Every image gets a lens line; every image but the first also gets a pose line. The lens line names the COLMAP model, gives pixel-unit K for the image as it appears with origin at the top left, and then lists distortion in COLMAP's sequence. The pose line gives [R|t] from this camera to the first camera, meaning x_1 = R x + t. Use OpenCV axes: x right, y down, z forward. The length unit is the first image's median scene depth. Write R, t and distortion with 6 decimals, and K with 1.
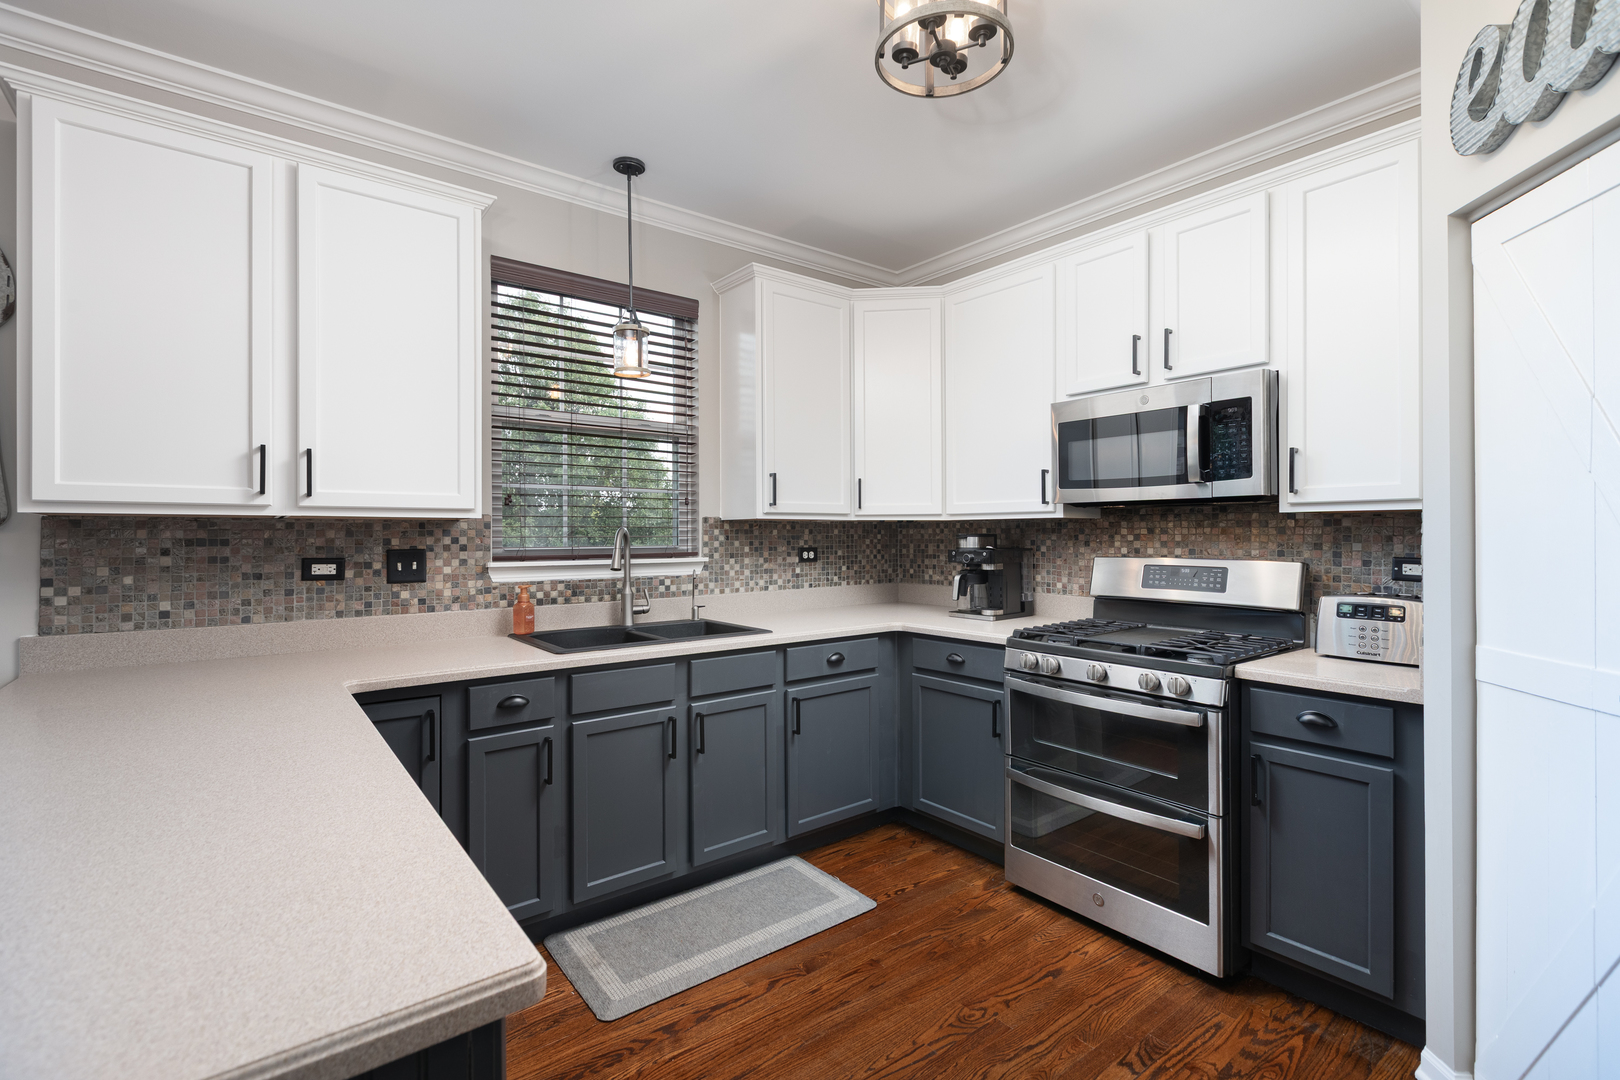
lens RADIAL K [[715.5, 0, 796.8], [0, 715.5, 534.5], [0, 0, 1]] dist [0.002730, -0.000519]
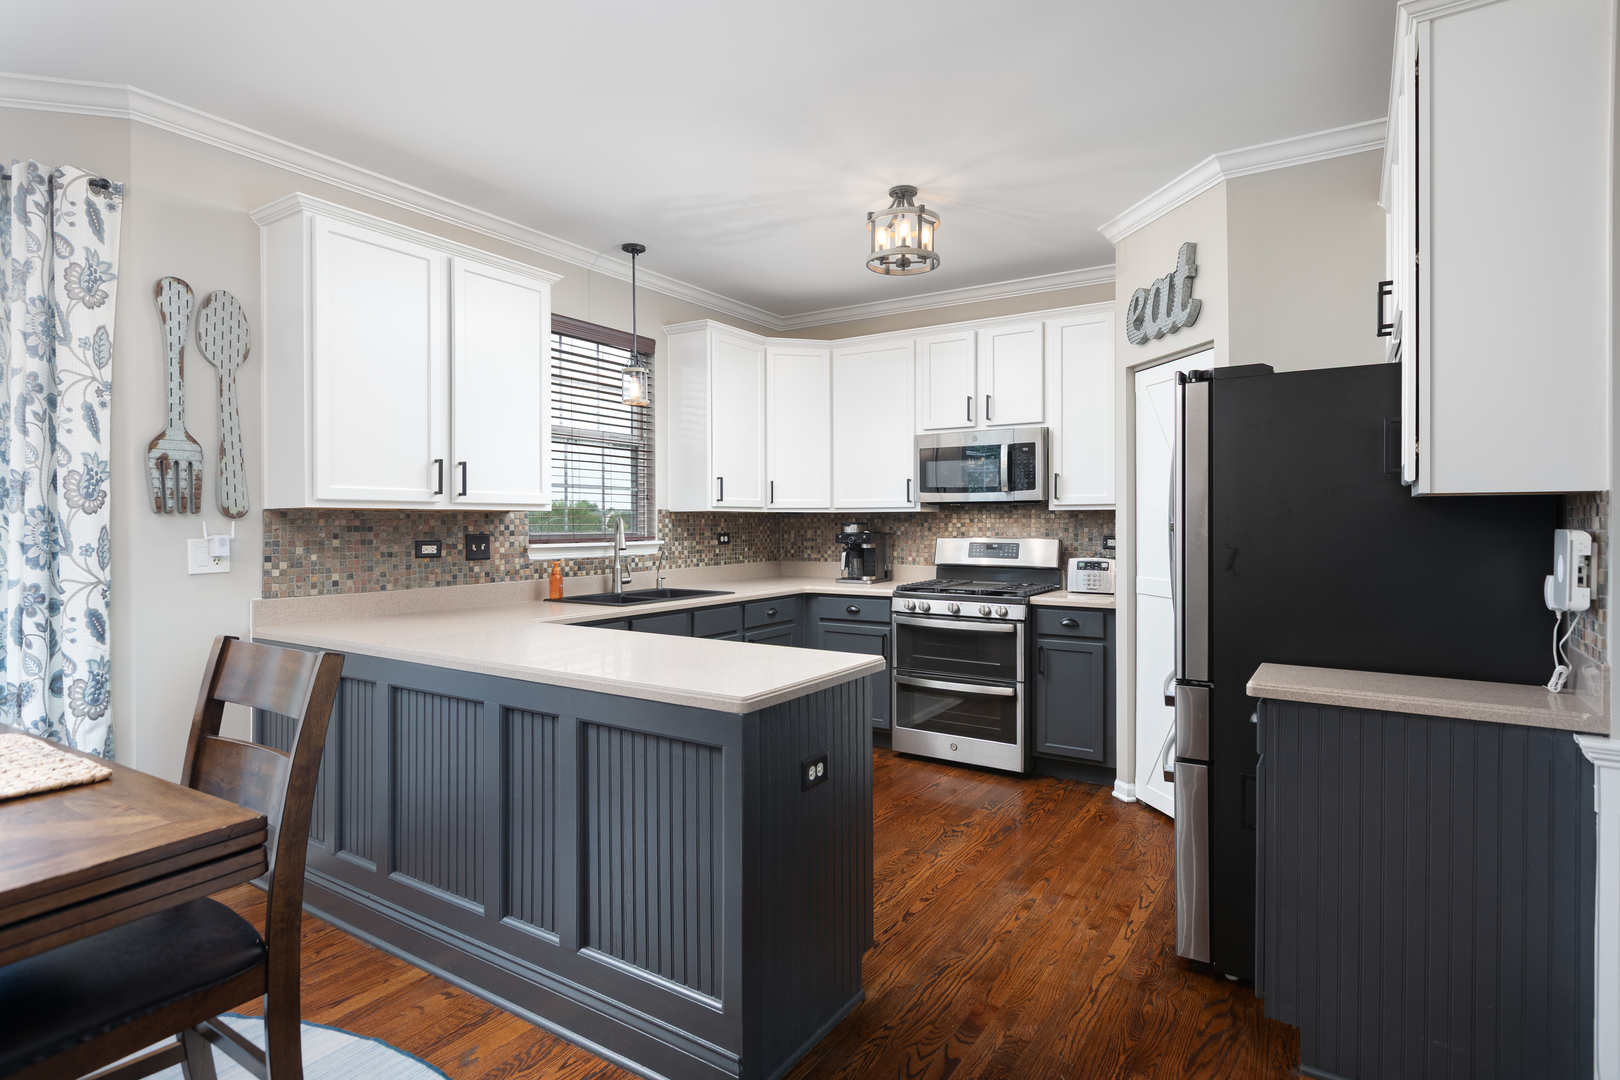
lens RADIAL K [[822.4, 0, 780.6], [0, 822.4, 529.2], [0, 0, 1]] dist [0.001296, 0.001793]
pose [[0.948834, -0.002371, 0.315766, -0.495855], [-0.000040, 0.999971, 0.007630, 0.000234], [-0.315775, -0.007252, 0.948806, -0.592055]]
